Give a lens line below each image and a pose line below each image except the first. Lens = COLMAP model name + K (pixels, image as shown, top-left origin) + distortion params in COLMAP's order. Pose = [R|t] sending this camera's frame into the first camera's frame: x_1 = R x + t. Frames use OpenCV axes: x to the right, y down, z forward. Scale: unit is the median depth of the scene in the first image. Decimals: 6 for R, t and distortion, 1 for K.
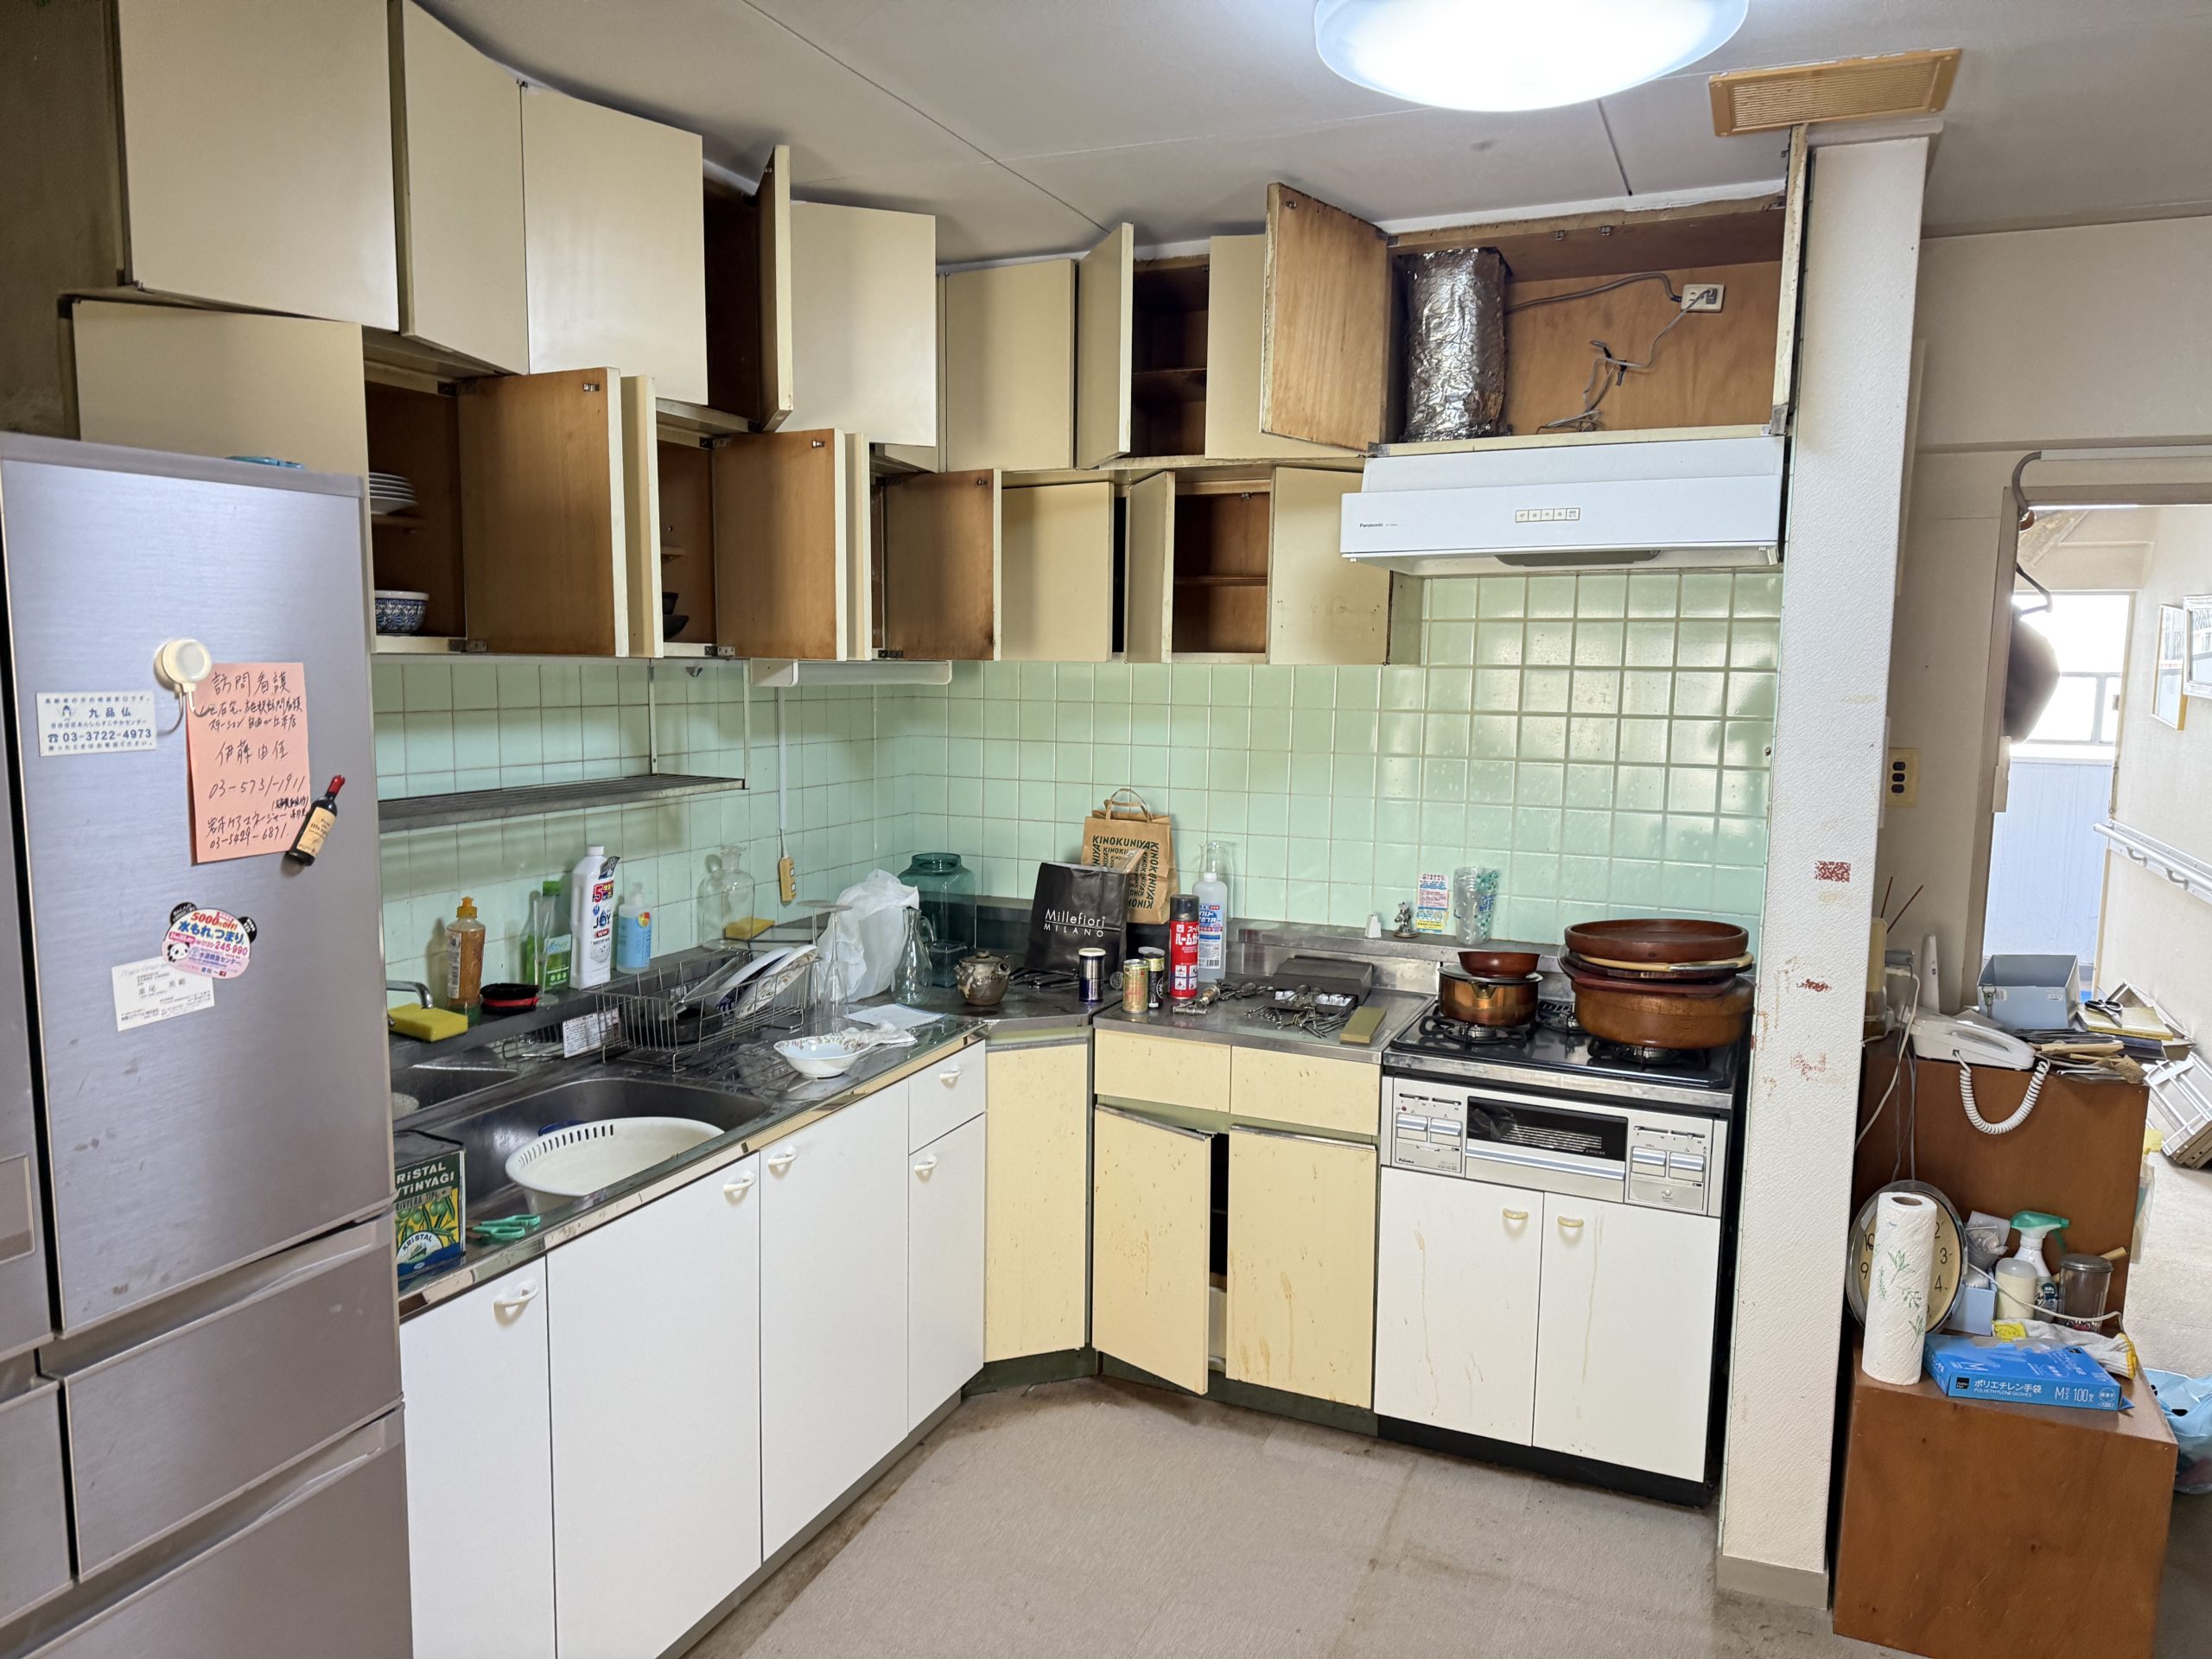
lens RADIAL K [[1543.0, 0, 1122.8], [0, 1543.0, 832.9], [0, 0, 1]] dist [0.022472, -0.055727]
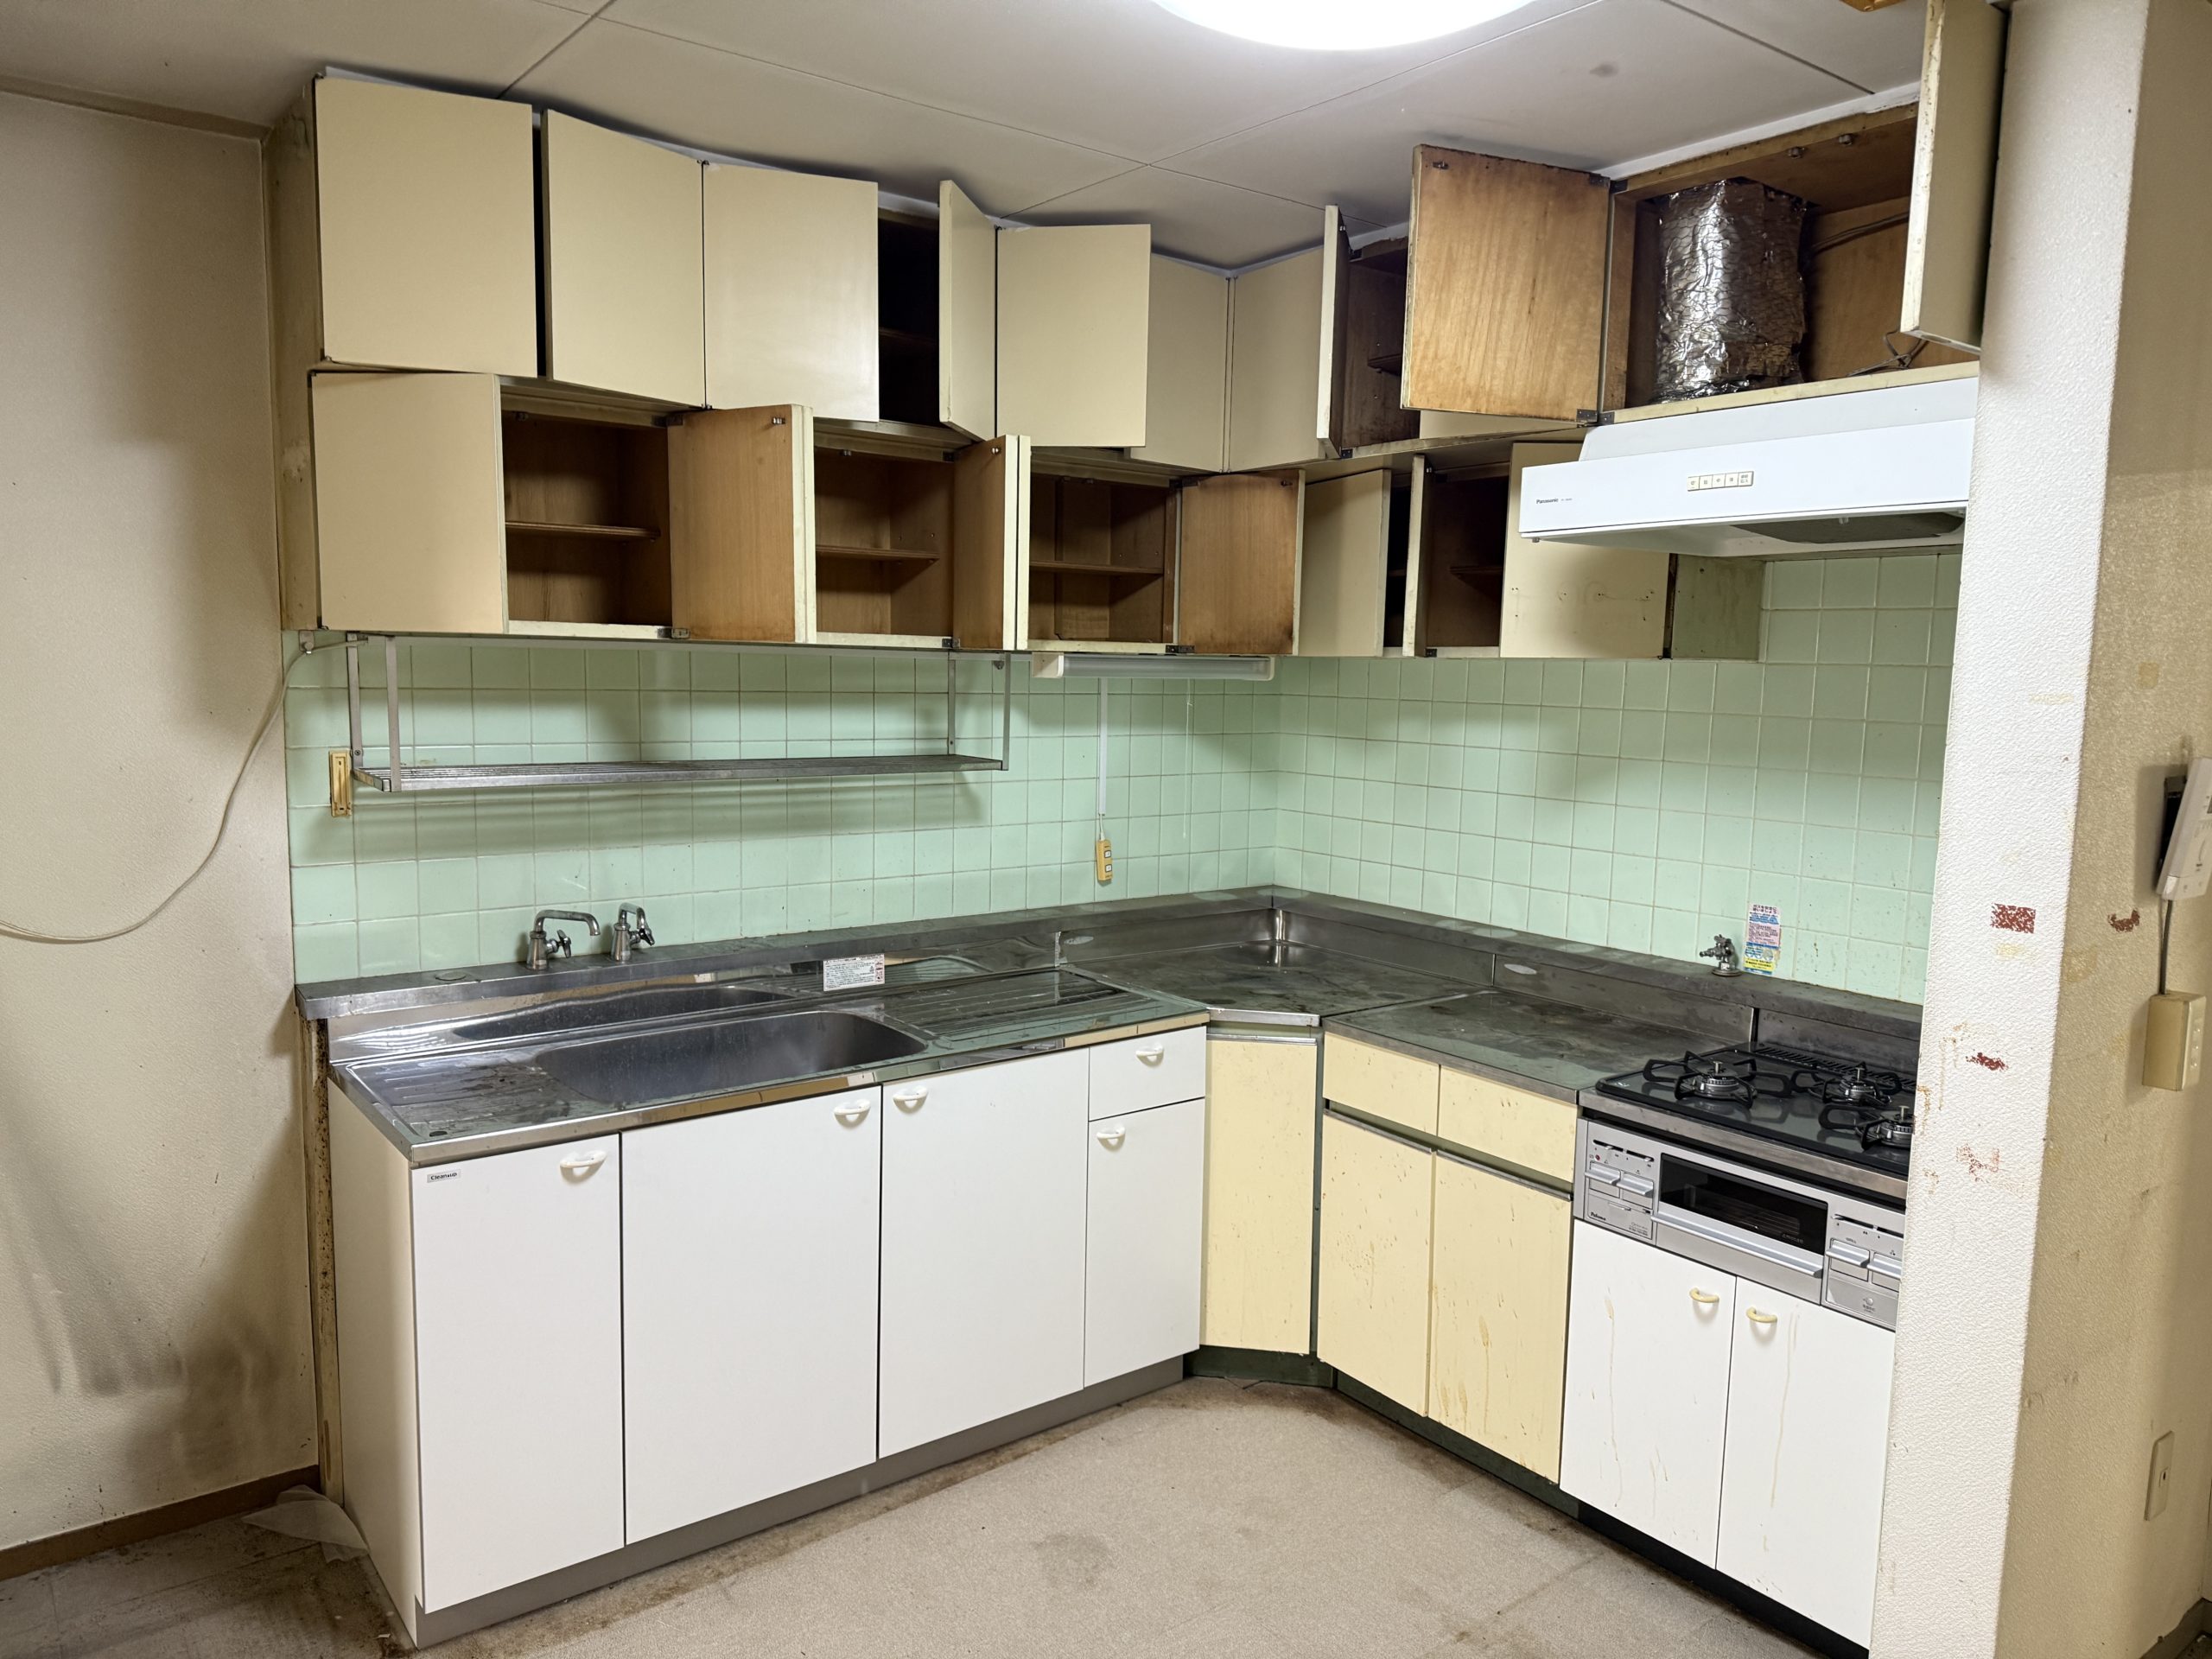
lens RADIAL K [[1543.0, 0, 1086.2], [0, 1543.0, 834.6], [0, 0, 1]] dist [0.022472, -0.055727]
pose [[0.873900, 0.060013, -0.482387, 0.351677], [-0.064554, 0.997888, 0.007199, 0.006152], [0.481800, 0.024849, 0.875929, 0.074043]]
